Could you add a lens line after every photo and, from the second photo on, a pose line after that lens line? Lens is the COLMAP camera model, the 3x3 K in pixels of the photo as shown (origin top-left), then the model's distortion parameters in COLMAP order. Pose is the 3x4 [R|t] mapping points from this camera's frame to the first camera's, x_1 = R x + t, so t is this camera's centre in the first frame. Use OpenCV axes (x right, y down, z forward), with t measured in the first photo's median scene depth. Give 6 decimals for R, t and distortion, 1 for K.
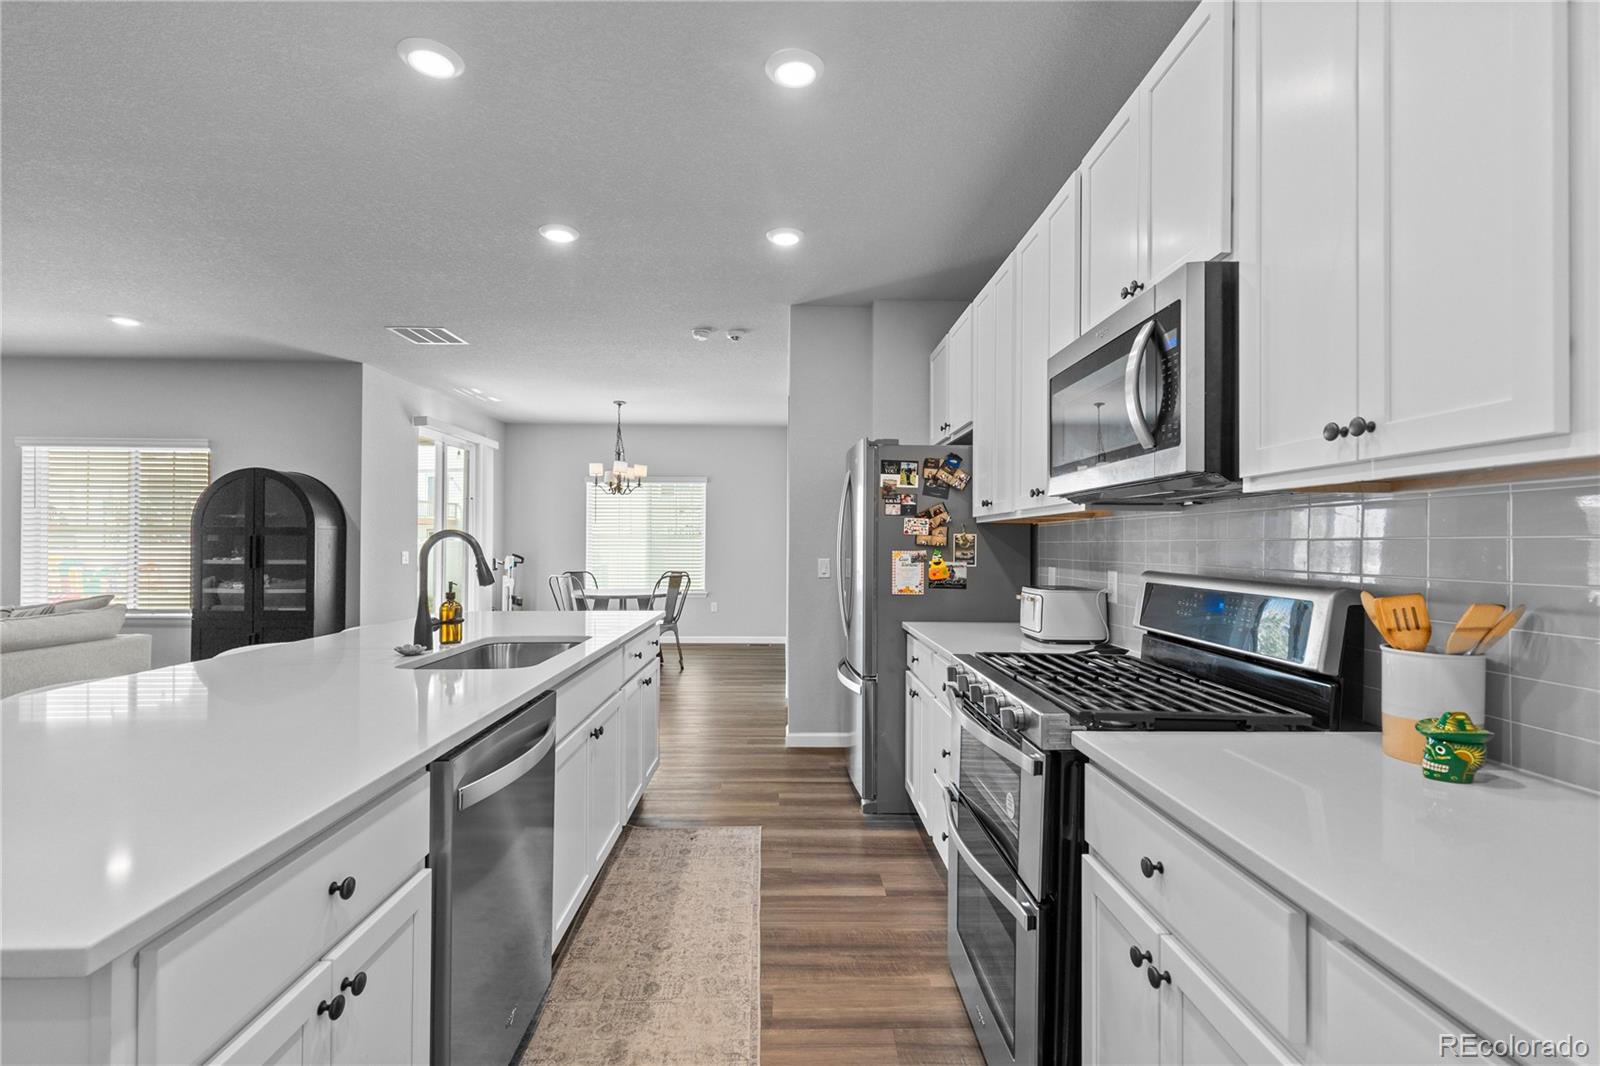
lens RADIAL K [[721.9, 0, 802.2], [0, 721.9, 537.7], [0, 0, 1]] dist [0.006165, -0.000882]
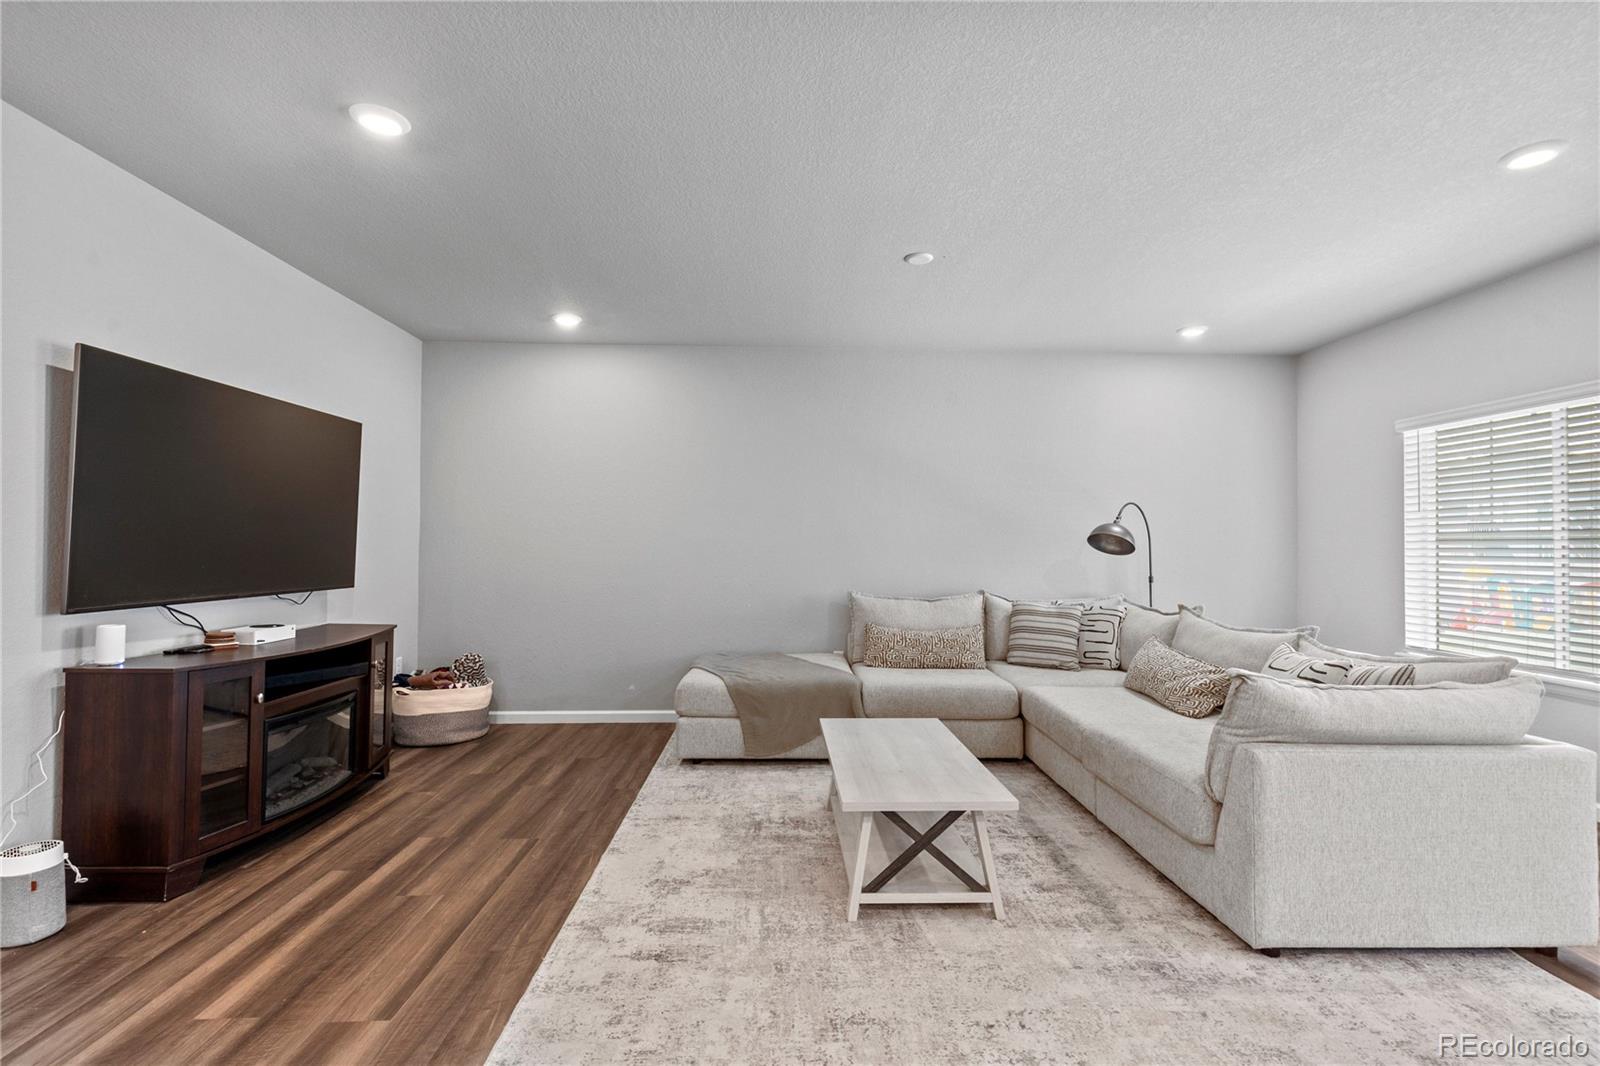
lens RADIAL K [[721.9, 0, 802.2], [0, 721.9, 537.7], [0, 0, 1]] dist [0.006165, -0.000882]
pose [[0.012042, -0.018490, -0.999757, -0.483632], [0.000790, 0.999829, -0.018481, -0.001070], [0.999927, -0.000567, 0.012054, 0.538781]]
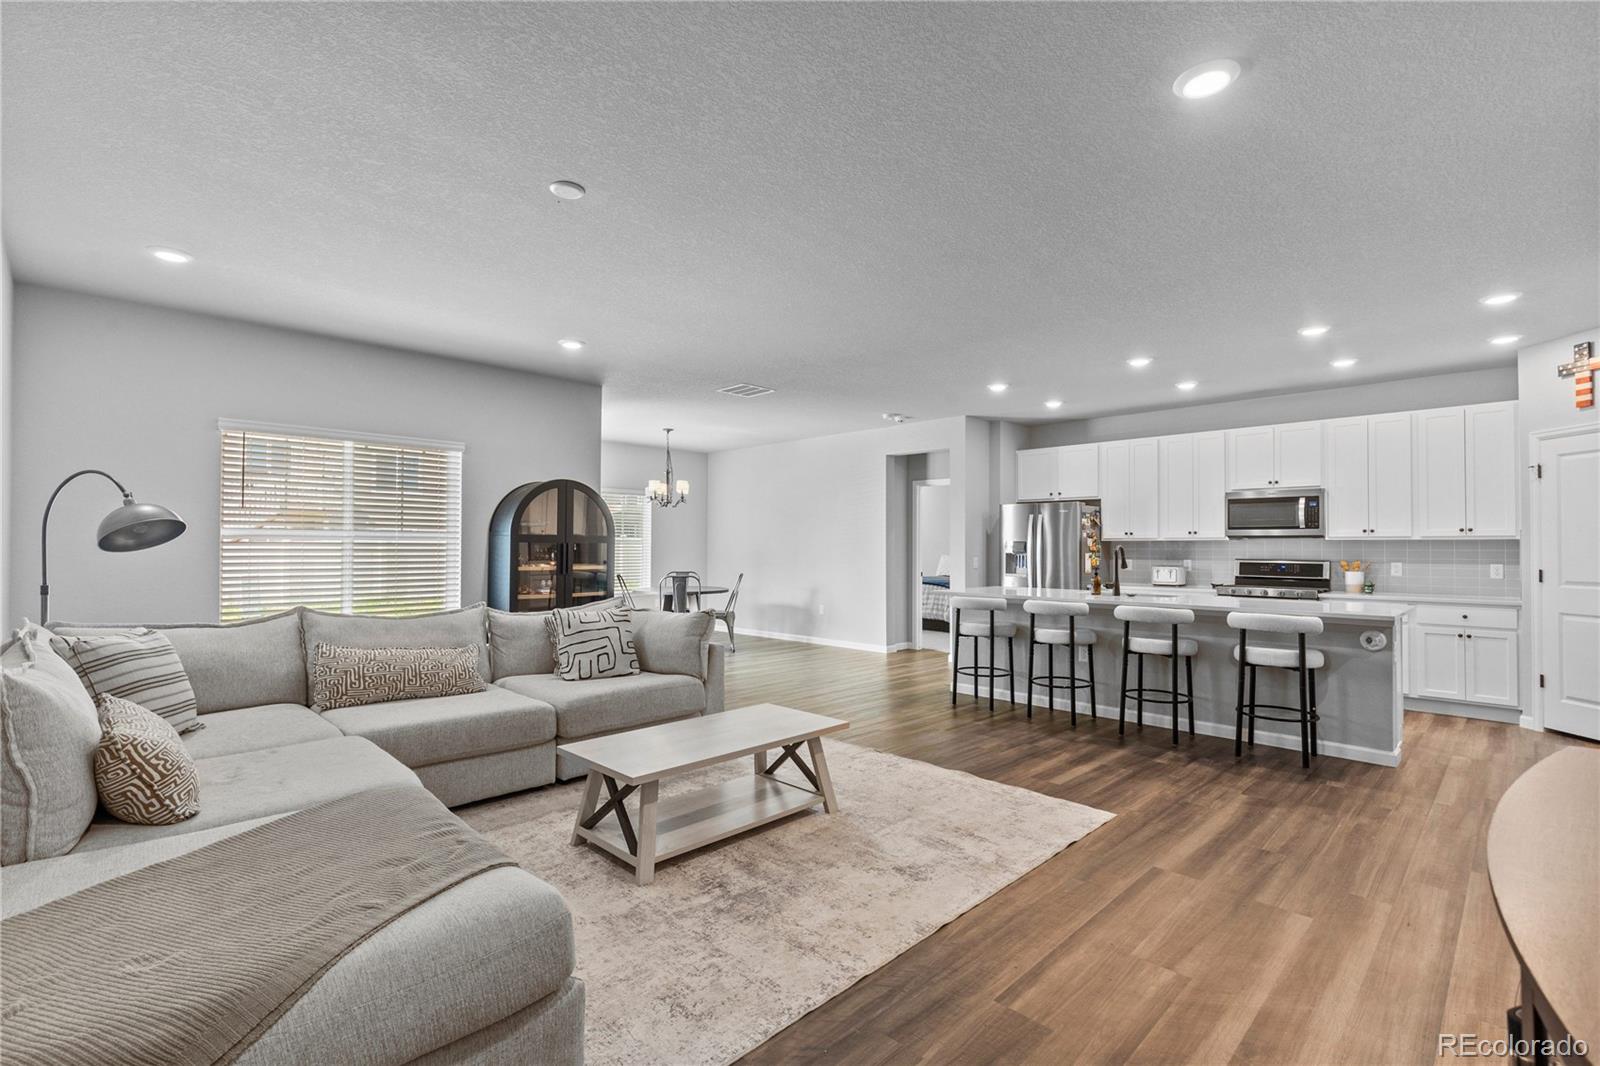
lens RADIAL K [[724.3, 0, 796.7], [0, 724.3, 536.0], [0, 0, 1]] dist [0.001676, -0.000151]
pose [[0.731150, 0.009554, 0.682150, -1.739182], [-0.005879, 0.999953, -0.007704, -0.010315], [-0.682191, 0.001622, 0.731172, -0.020140]]
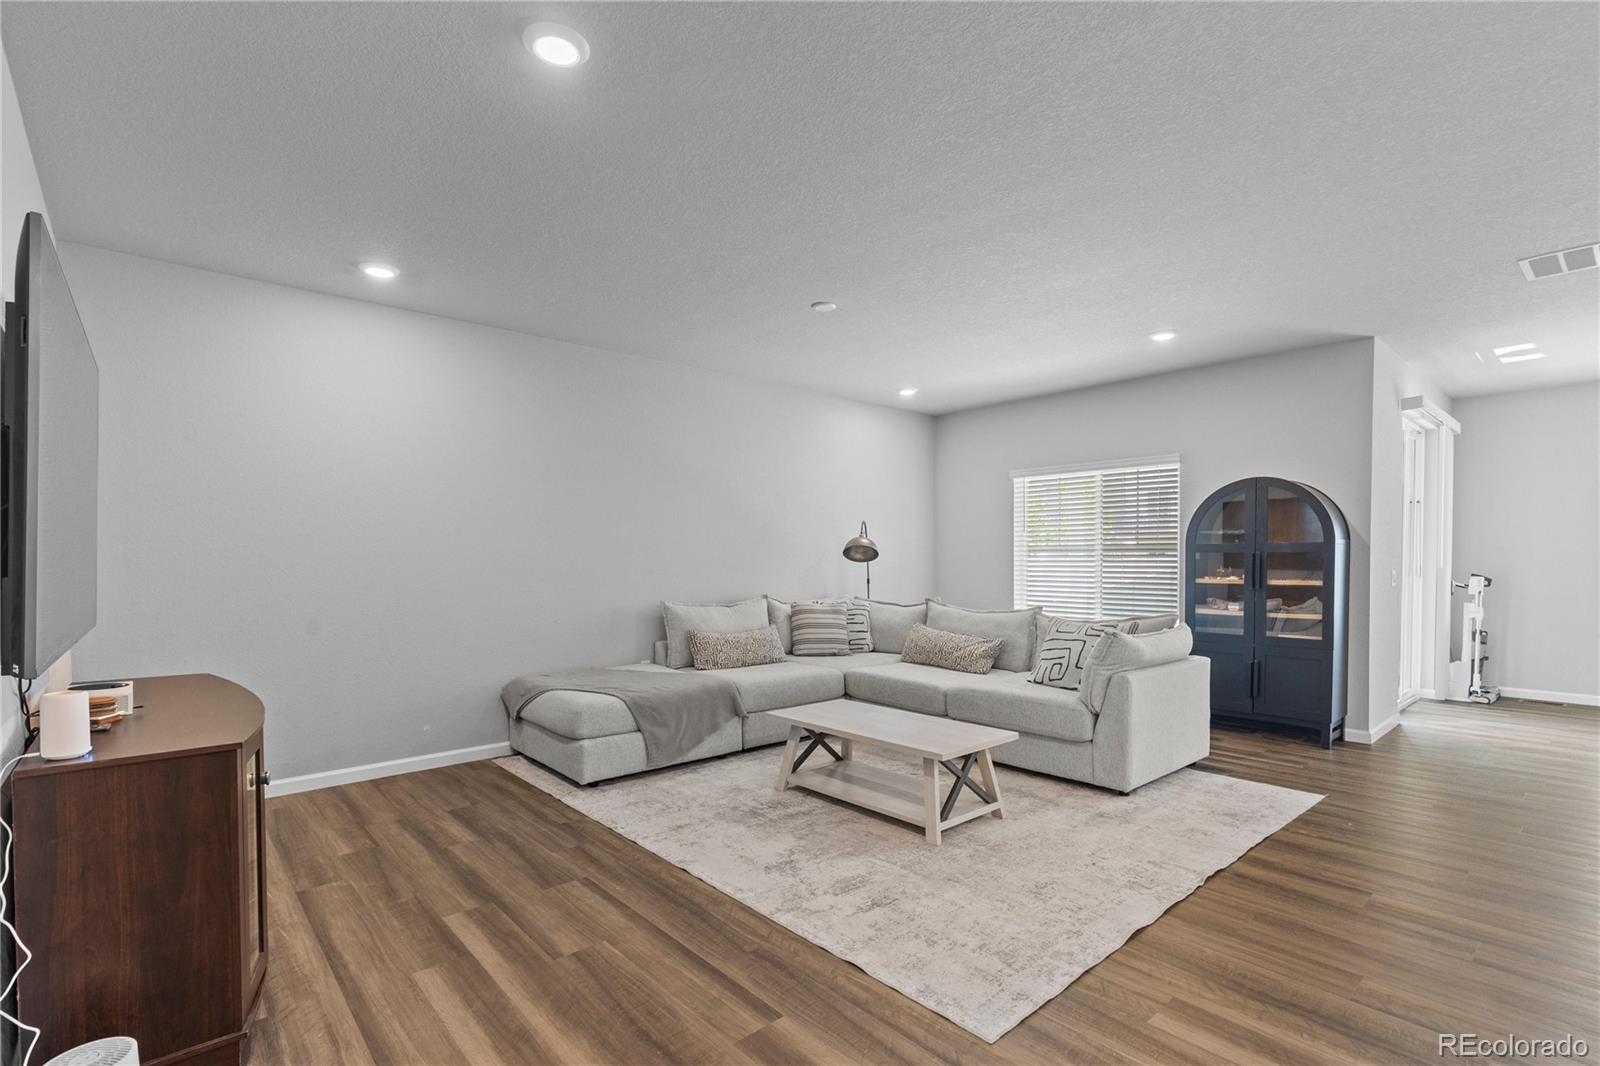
lens RADIAL K [[739.7, 0, 794.1], [0, 739.7, 578.2], [0, 0, 1]] dist [0.004377, -0.000108]
pose [[0.640215, 0.012608, -0.768092, -0.583549], [0.012535, 0.999561, 0.026855, -0.004003], [0.768093, -0.026821, 0.639776, -0.047415]]
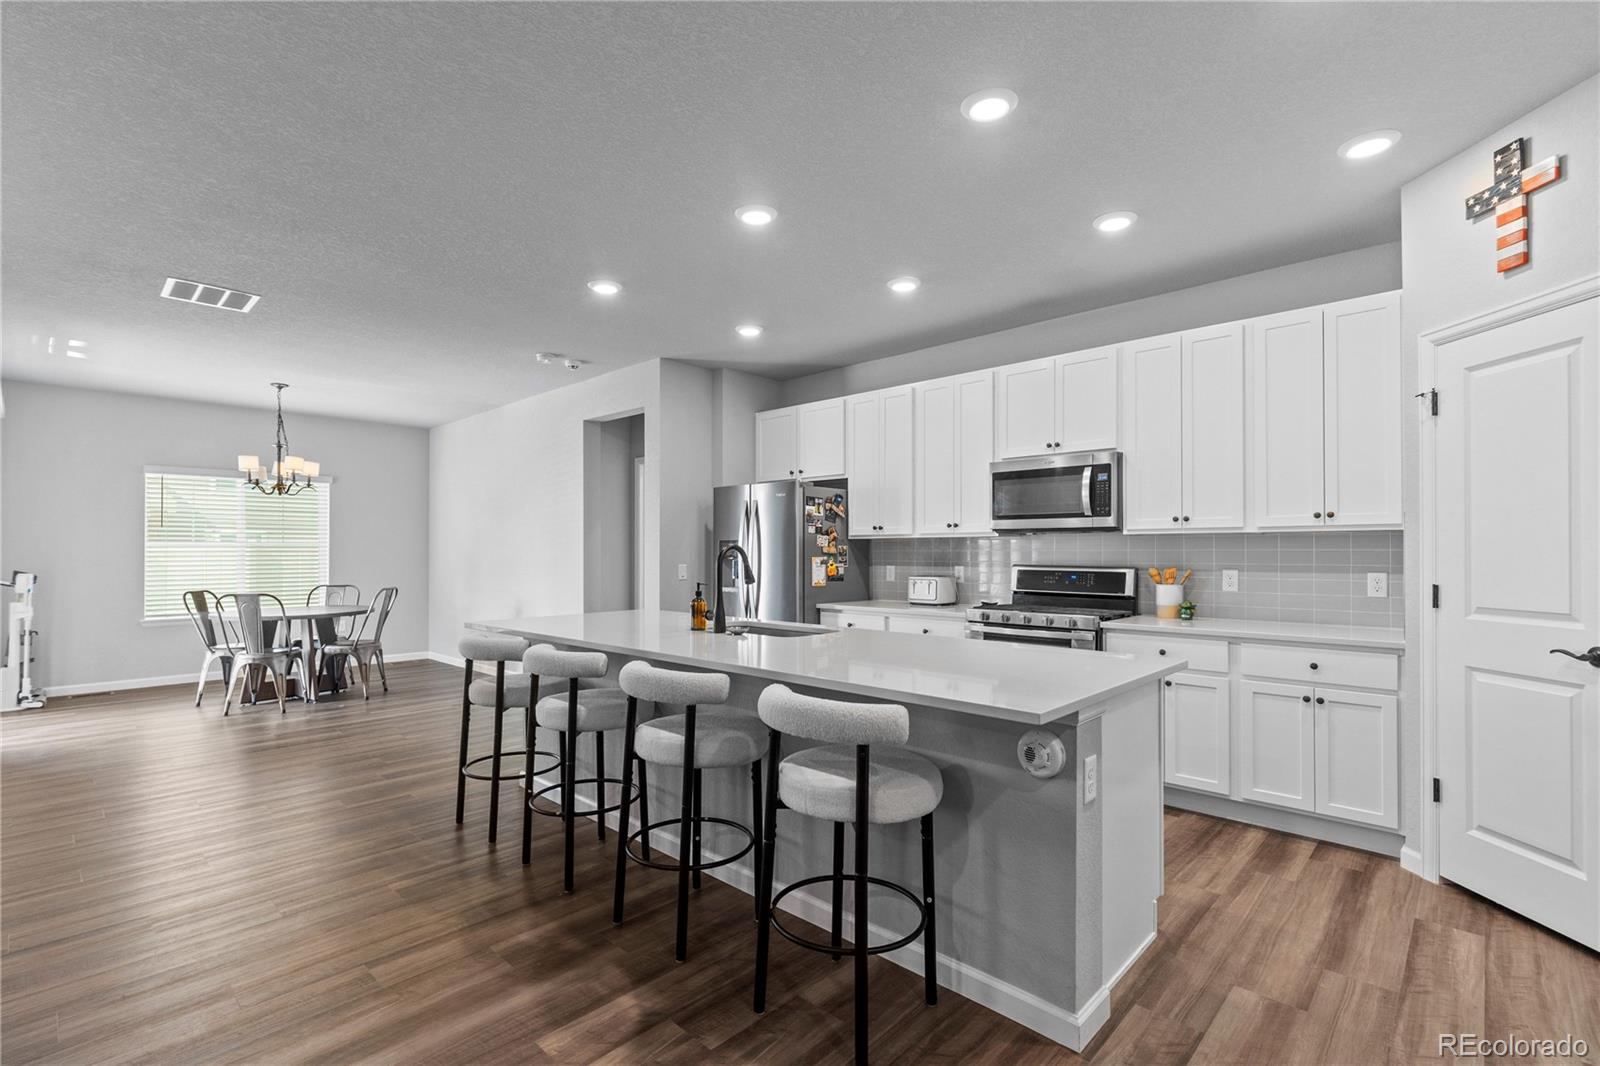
lens RADIAL K [[729.4, 0, 799.9], [0, 729.4, 546.5], [0, 0, 1]] dist [0.003563, -0.000510]
pose [[0.705533, -0.000111, 0.708677, -0.820560], [-0.001235, 0.999998, 0.001386, -0.005046], [-0.708676, -0.001853, 0.705532, -0.042187]]
